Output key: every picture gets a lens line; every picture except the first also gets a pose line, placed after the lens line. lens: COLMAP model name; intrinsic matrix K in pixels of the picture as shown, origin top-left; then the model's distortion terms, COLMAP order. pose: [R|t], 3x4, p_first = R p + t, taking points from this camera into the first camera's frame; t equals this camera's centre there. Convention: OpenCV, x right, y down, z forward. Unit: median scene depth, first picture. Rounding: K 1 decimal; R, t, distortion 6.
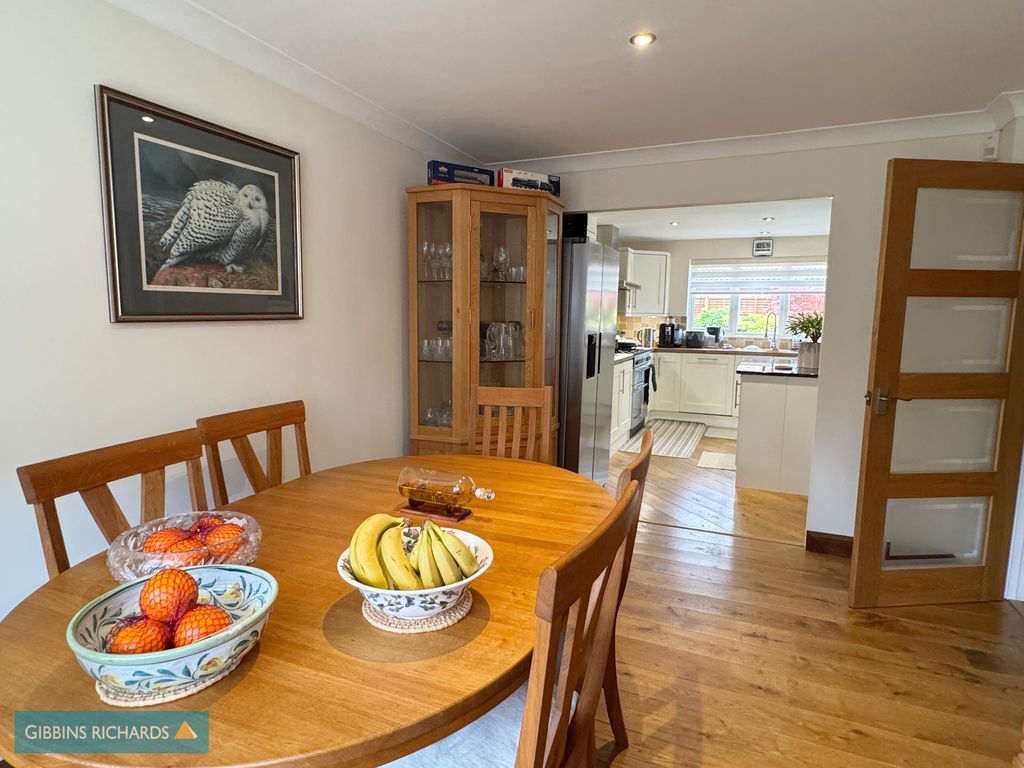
lens RADIAL K [[565.2, 0, 515.4], [0, 565.2, 385.3], [0, 0, 1]] dist [-0.006755, 0.001557]
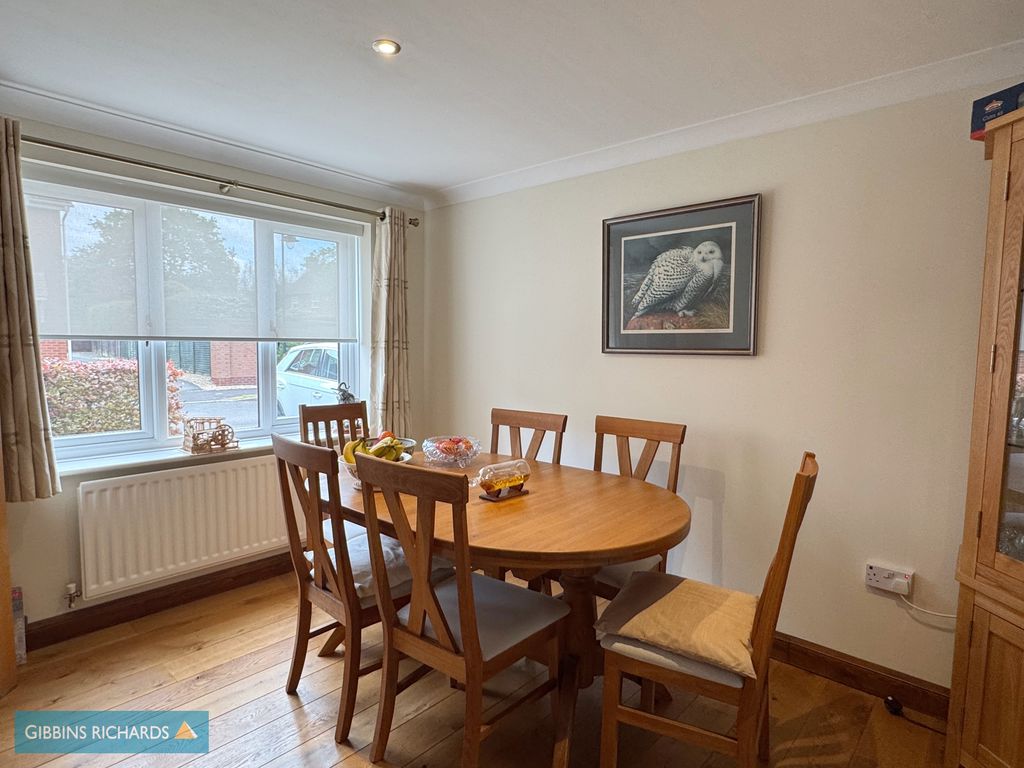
lens RADIAL K [[565.2, 0, 507.6], [0, 565.2, 391.2], [0, 0, 1]] dist [-0.006755, 0.001557]
pose [[-0.314209, 0.064414, -0.947166, 0.969503], [-0.136005, 0.984350, 0.112061, -0.144388], [0.939561, 0.164030, -0.300531, 1.209195]]
